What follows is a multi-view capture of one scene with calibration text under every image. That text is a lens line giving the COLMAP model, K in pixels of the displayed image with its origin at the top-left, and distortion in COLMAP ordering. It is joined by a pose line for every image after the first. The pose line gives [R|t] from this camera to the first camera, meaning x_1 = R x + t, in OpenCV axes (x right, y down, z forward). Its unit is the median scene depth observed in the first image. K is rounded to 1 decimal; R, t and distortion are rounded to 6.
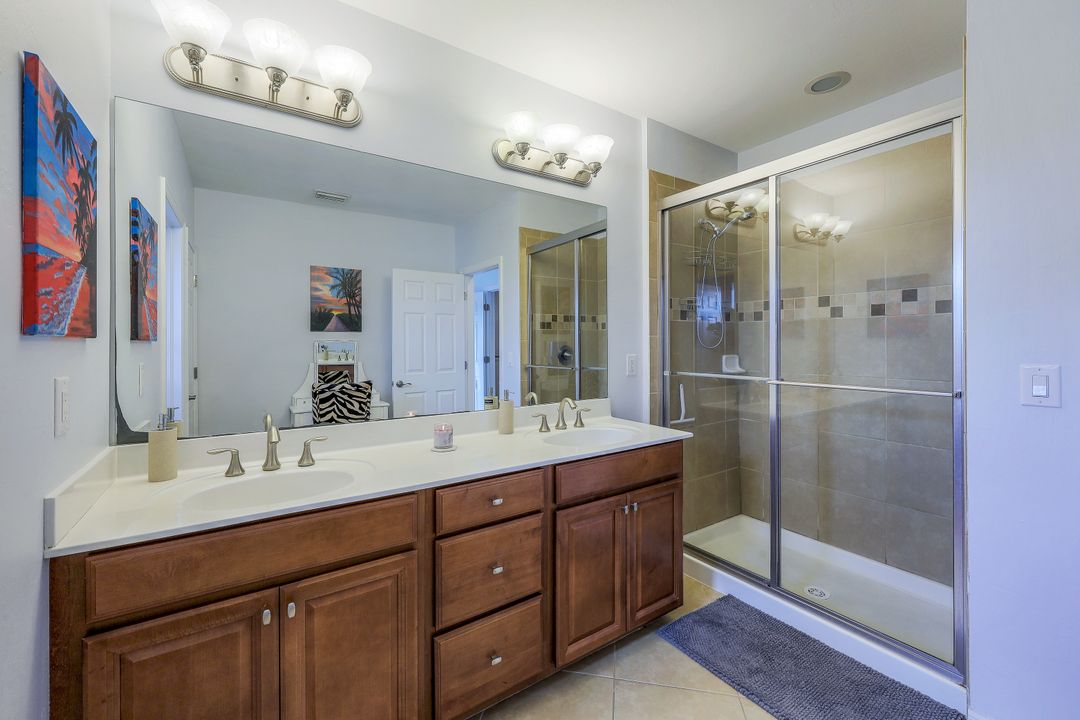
lens RADIAL K [[439.3, 0, 546.3], [0, 439.3, 345.0], [0, 0, 1]] dist [0.001783, -0.000603]
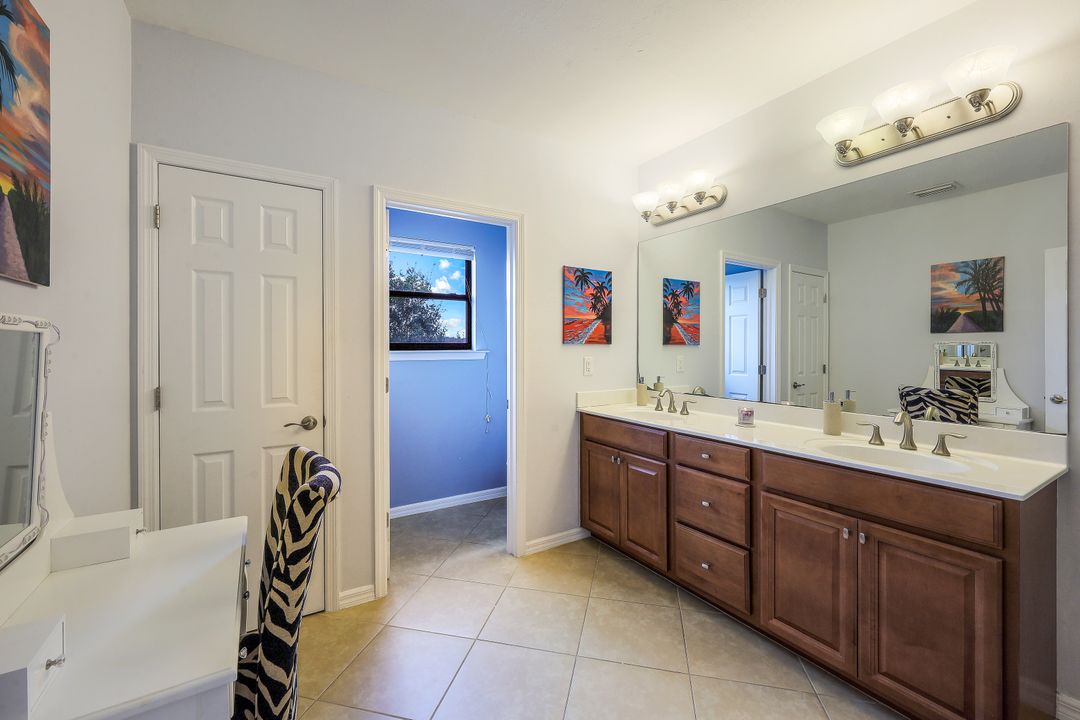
lens RADIAL K [[439.3, 0, 540.4], [0, 439.3, 348.6], [0, 0, 1]] dist [0.001783, -0.000603]
pose [[-0.028062, 0.005614, -0.999590, 0.859562], [-0.002973, 0.999979, 0.005699, -0.001322], [0.999602, 0.003132, -0.028045, 0.320069]]
